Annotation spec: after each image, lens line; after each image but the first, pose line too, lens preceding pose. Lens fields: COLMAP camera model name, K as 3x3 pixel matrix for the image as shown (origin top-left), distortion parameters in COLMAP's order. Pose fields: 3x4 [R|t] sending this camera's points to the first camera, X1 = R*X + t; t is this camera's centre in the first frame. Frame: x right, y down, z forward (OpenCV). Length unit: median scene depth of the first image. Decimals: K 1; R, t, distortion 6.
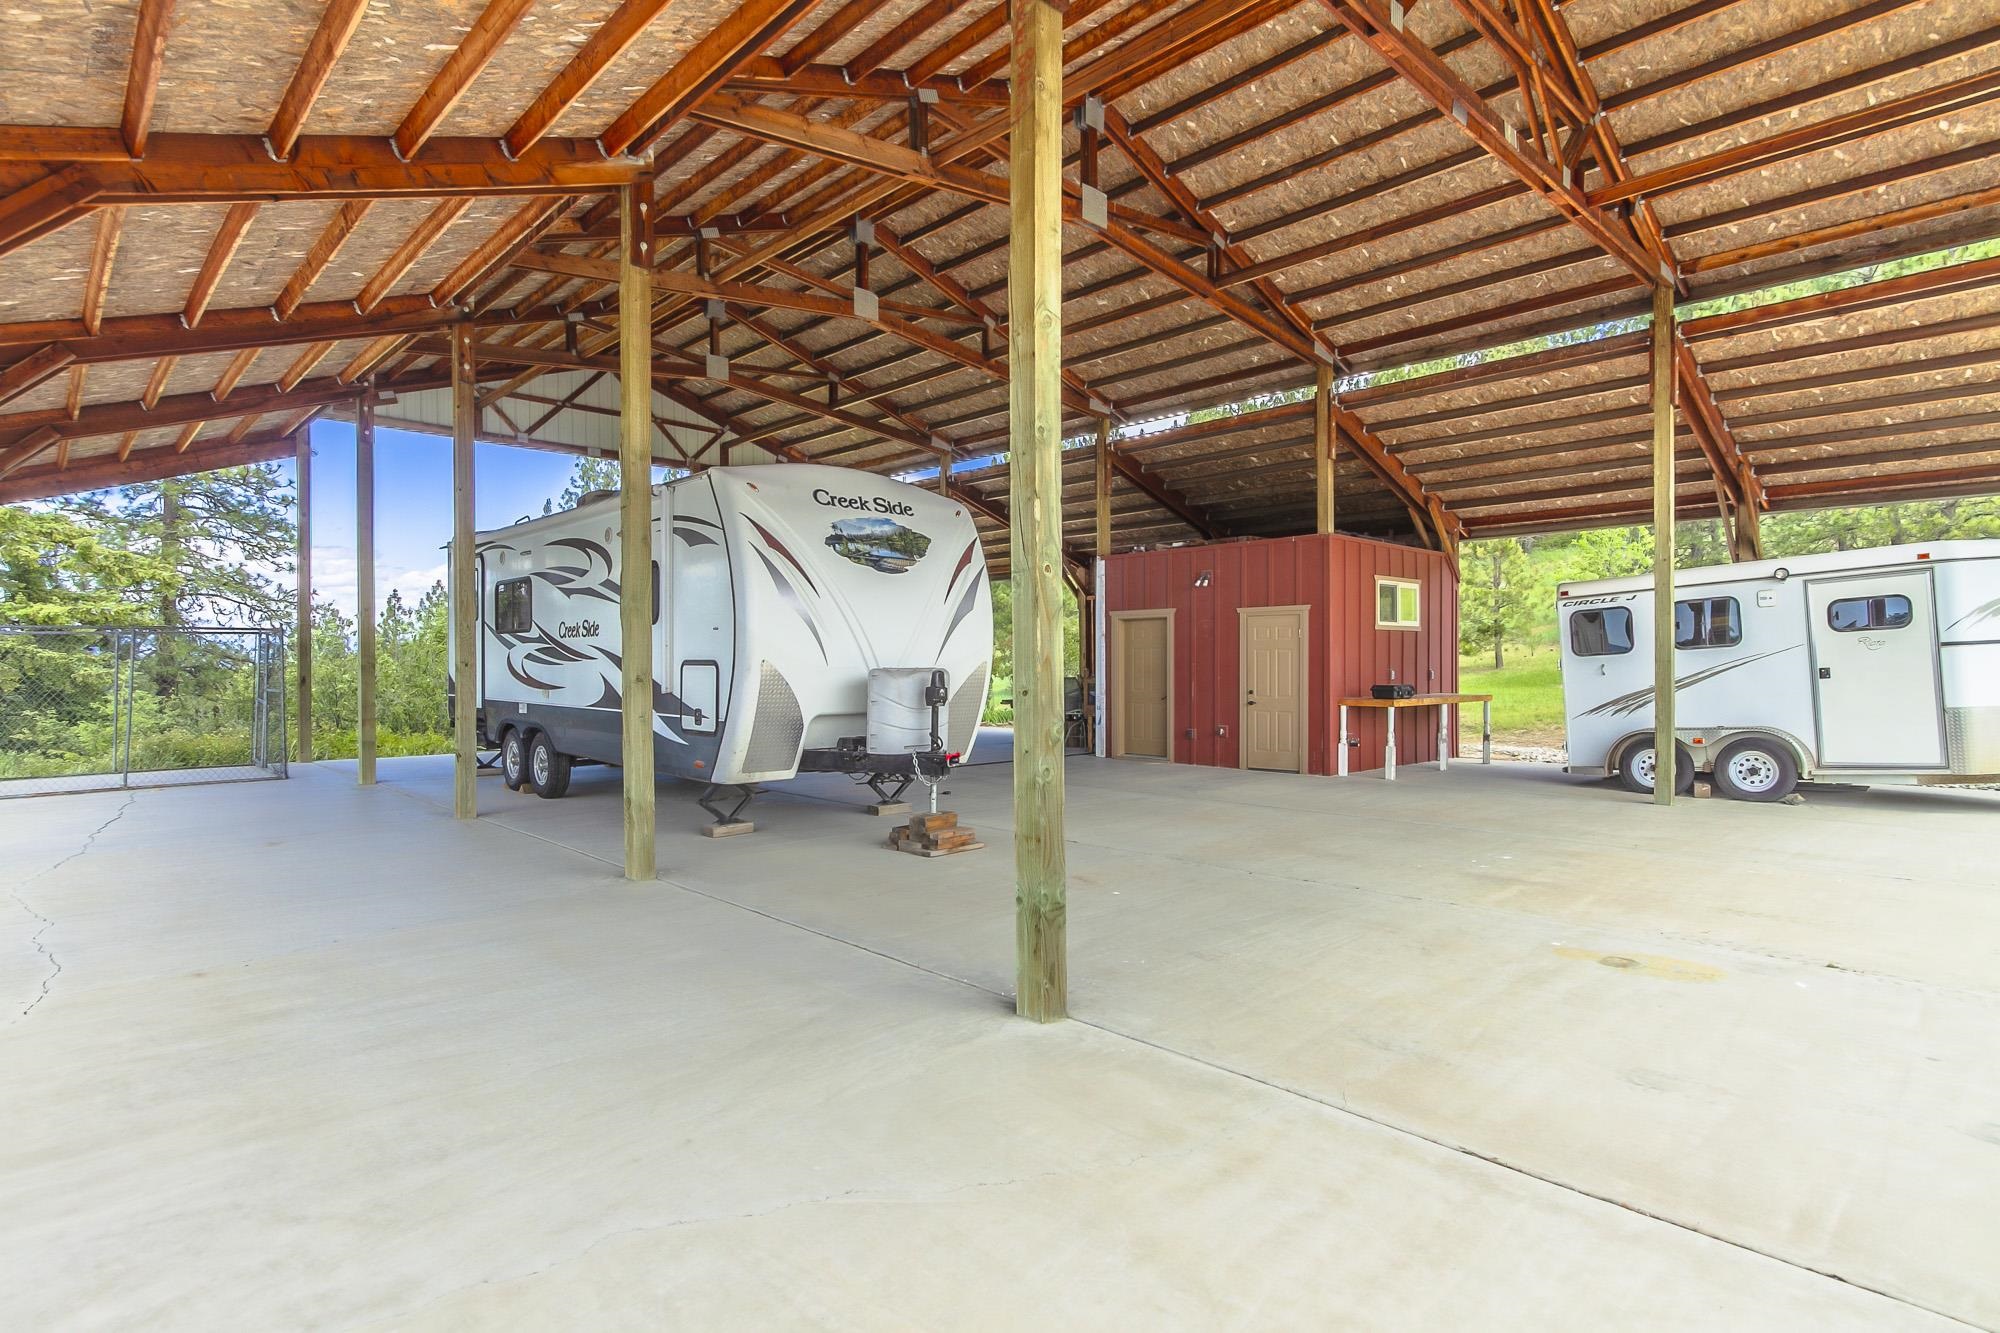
lens RADIAL K [[1024.7, 0, 1000.0], [0, 1024.7, 666.5], [0, 0, 1]] dist [0.012970, 0.001007]
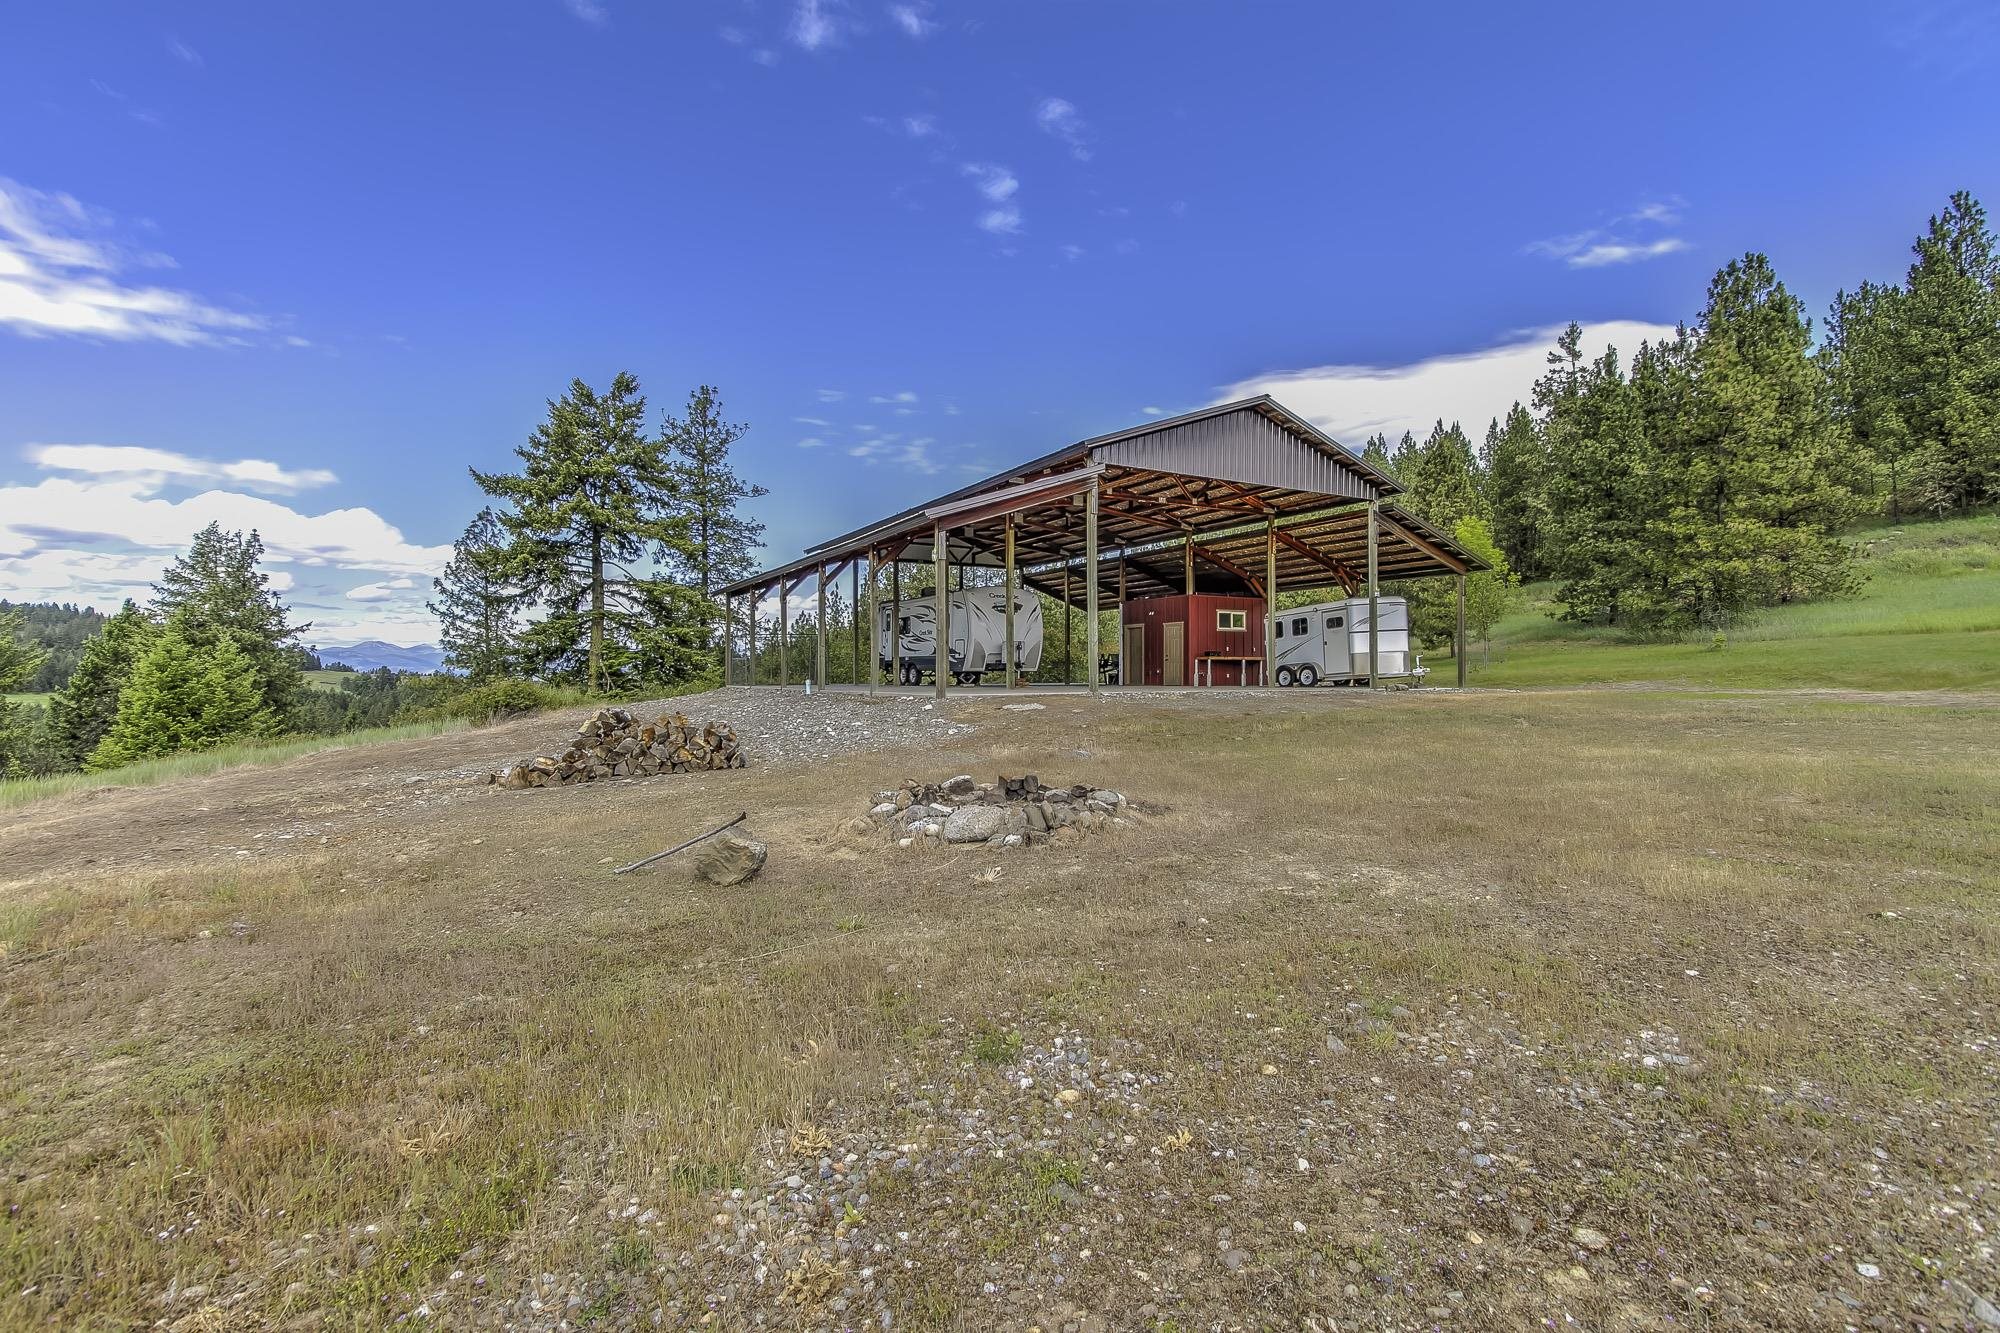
lens RADIAL K [[922.4, 0, 997.7], [0, 922.4, 704.9], [0, 0, 1]] dist [-0.025148, -0.000091]
pose [[0.969434, 0.007963, -0.245223, 0.435379], [-0.000682, 0.999557, 0.029761, 0.086207], [0.245352, -0.028684, 0.969010, -1.455084]]
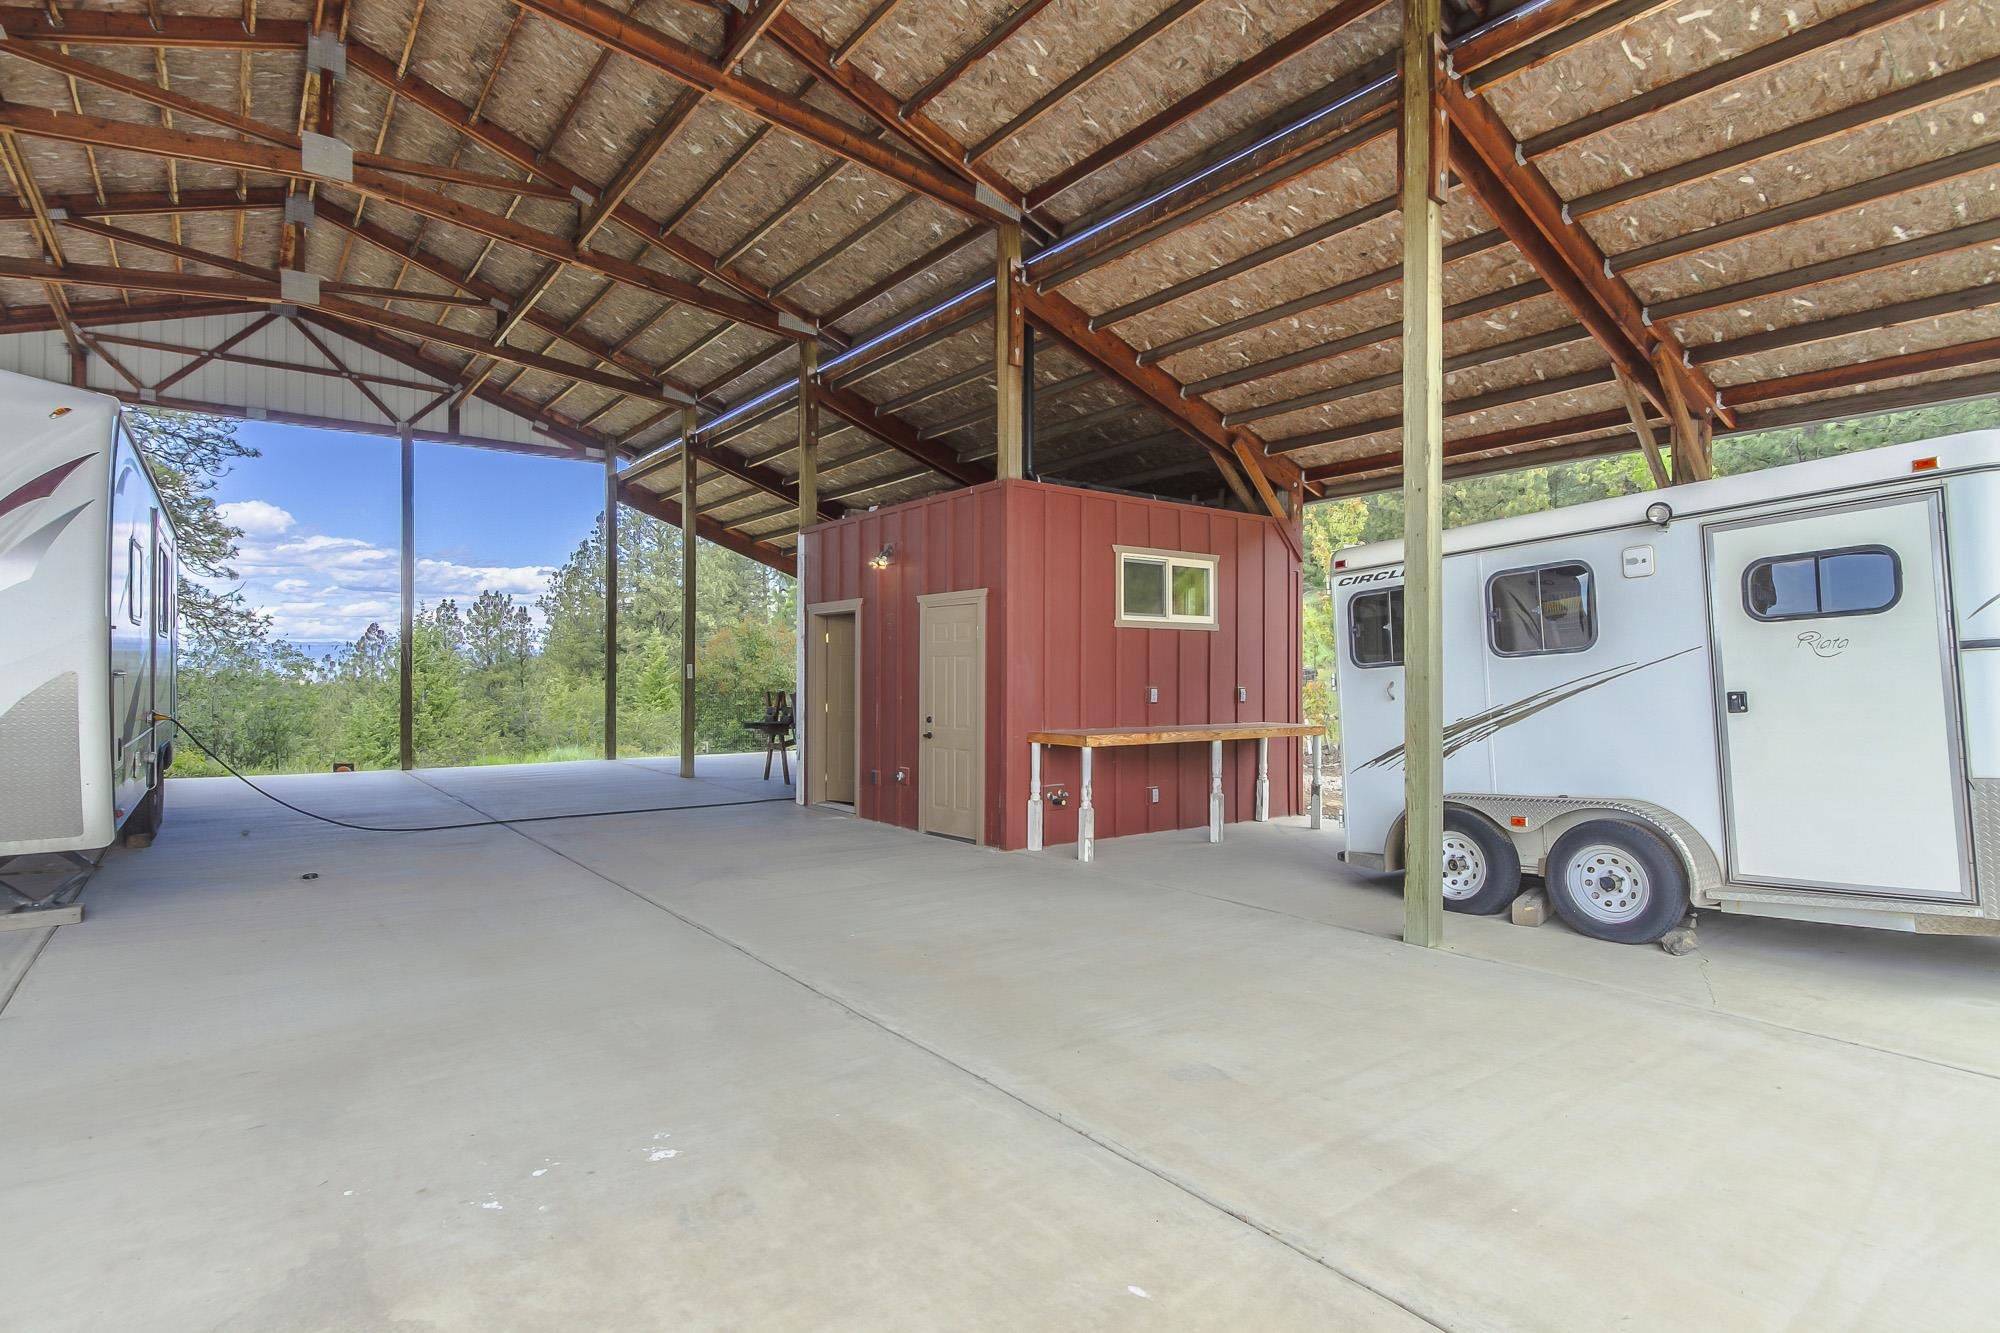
lens RADIAL K [[1024.7, 0, 1000.0], [0, 1024.7, 666.5], [0, 0, 1]] dist [0.012970, 0.001007]
pose [[0.992993, 0.003735, -0.118111, 0.402543], [-0.005084, 0.999925, -0.011122, -0.002951], [0.118061, 0.011644, 0.992938, 0.362181]]
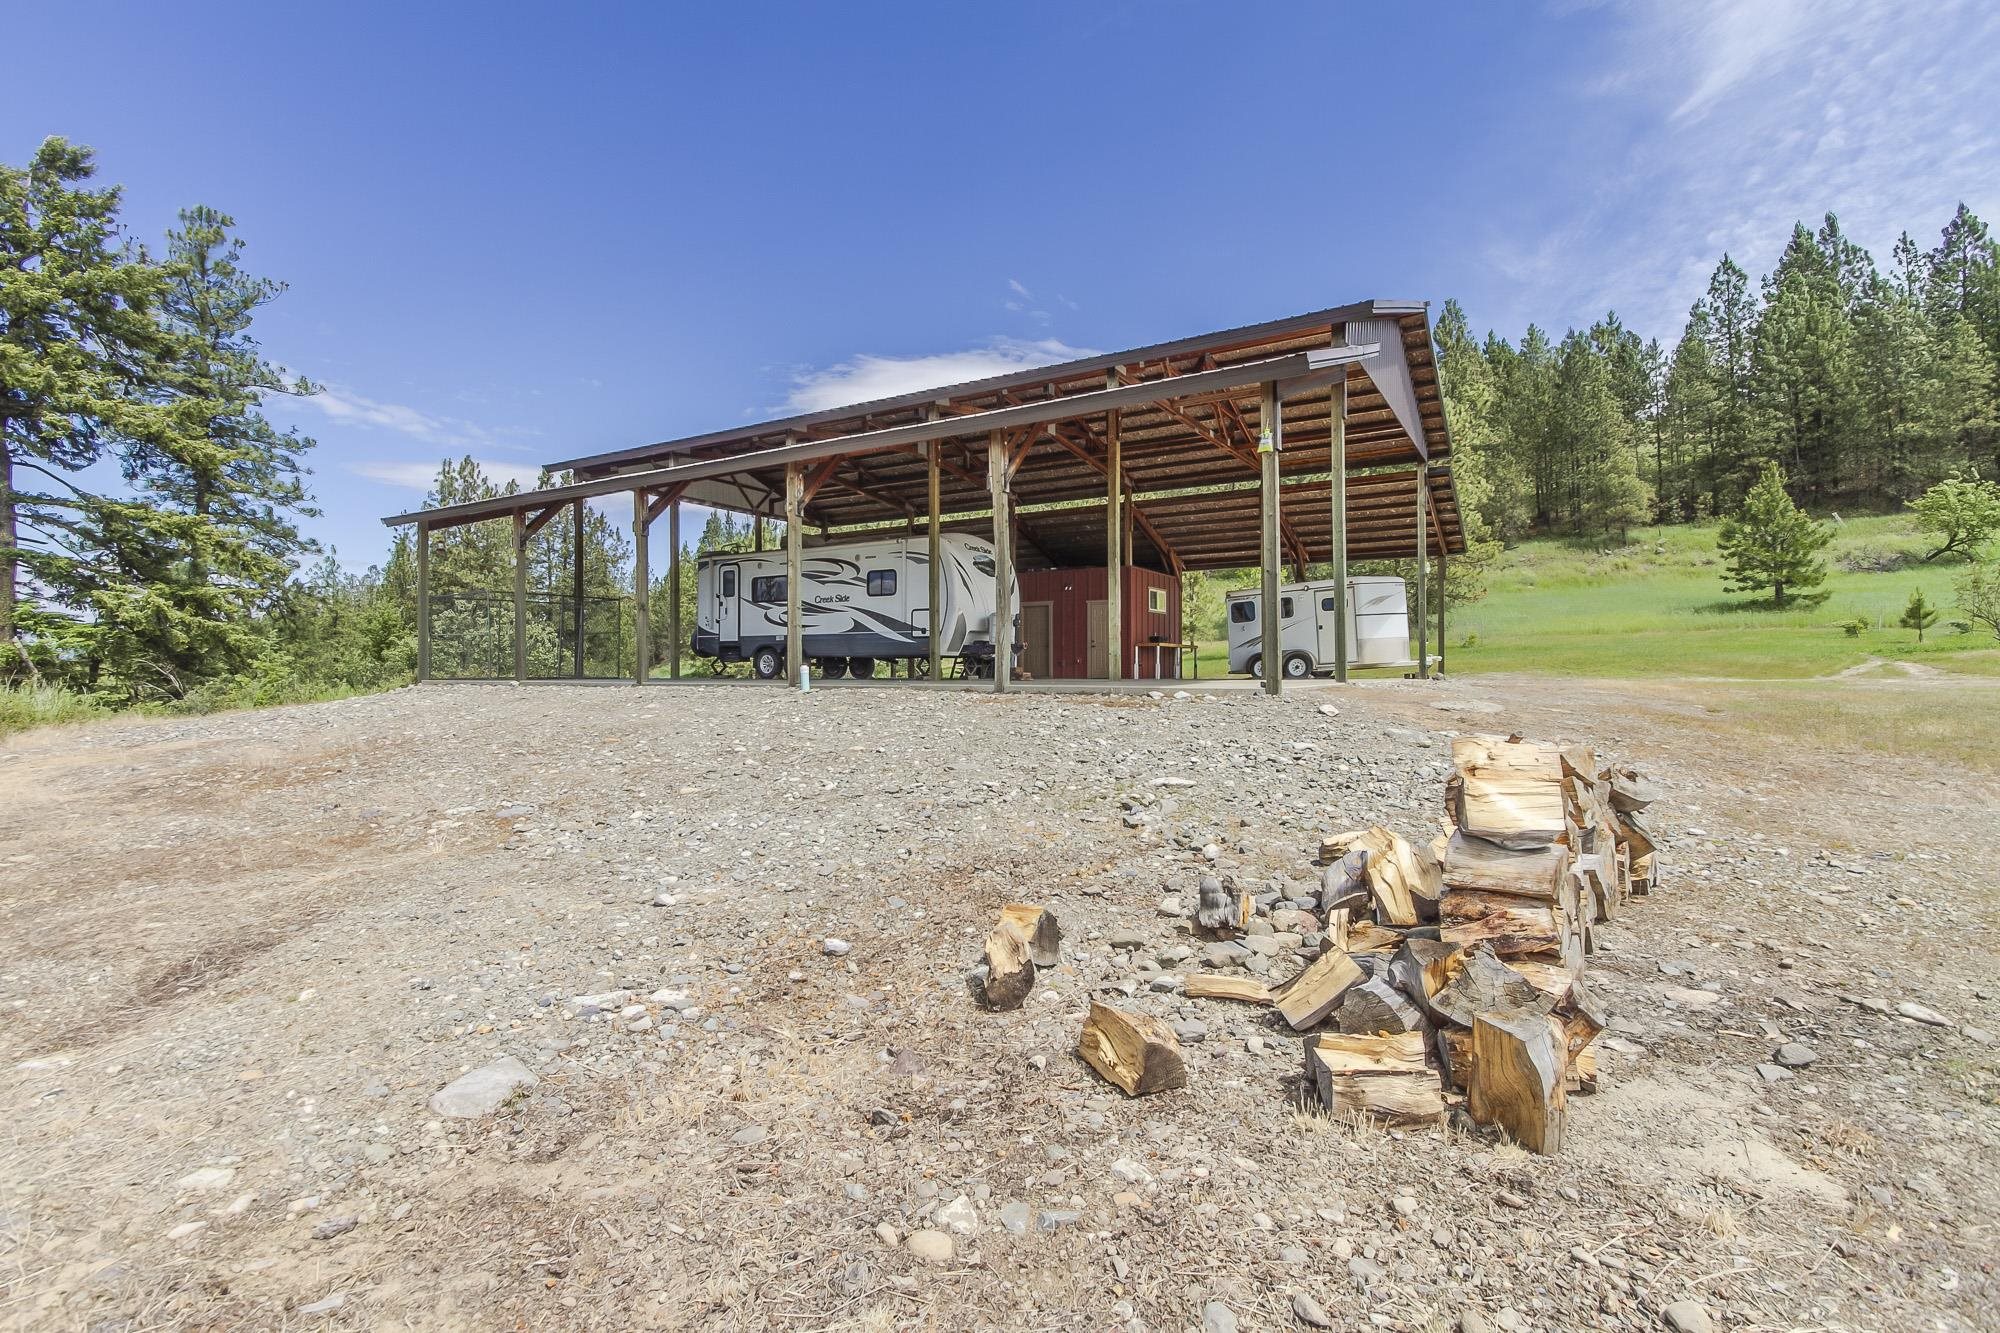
lens RADIAL K [[947.6, 0, 1000.0], [0, 947.6, 666.5], [0, 0, 1]] dist [0.000152, -0.000120]
pose [[0.965568, 0.003280, 0.260130, -0.461624], [0.000023, 0.999919, -0.012693, 0.106857], [-0.260151, 0.012262, 0.965490, -0.846410]]
